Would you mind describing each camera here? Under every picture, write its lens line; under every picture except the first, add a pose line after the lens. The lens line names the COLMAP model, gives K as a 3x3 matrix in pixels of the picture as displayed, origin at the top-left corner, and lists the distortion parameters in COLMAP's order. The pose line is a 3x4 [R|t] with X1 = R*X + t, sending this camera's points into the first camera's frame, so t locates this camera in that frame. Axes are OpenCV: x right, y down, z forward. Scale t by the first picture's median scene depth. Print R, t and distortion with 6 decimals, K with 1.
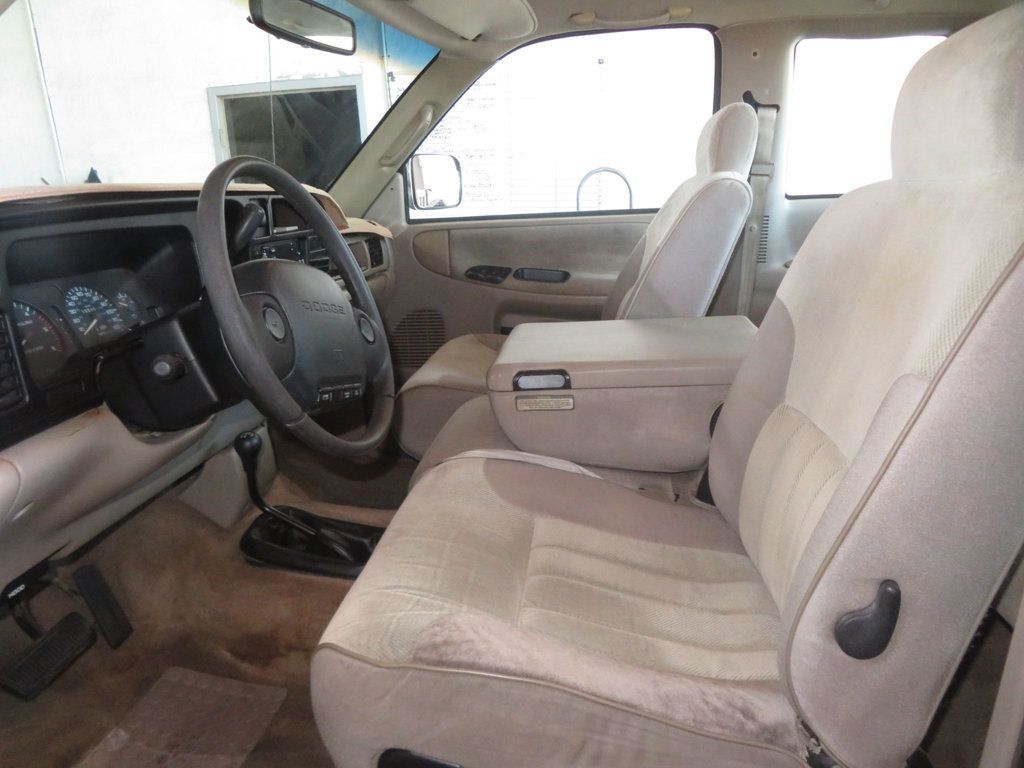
lens RADIAL K [[741.6, 0, 509.9], [0, 741.6, 374.6], [0, 0, 1]] dist [-0.011736, 0.008608]
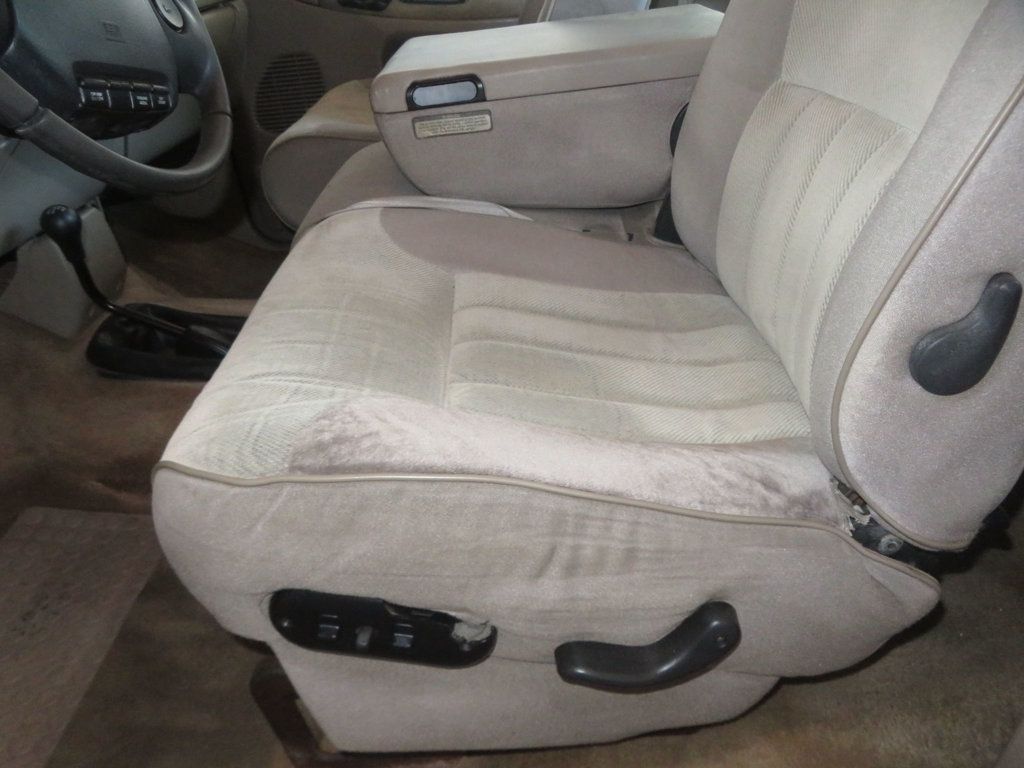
lens RADIAL K [[741.6, 0, 513.6], [0, 741.6, 382.4], [0, 0, 1]] dist [-0.011736, 0.008608]
pose [[0.989405, -0.107391, 0.097701, 0.006985], [0.075967, 0.956413, 0.281963, 0.085563], [-0.123723, -0.271553, 0.954438, 0.224683]]
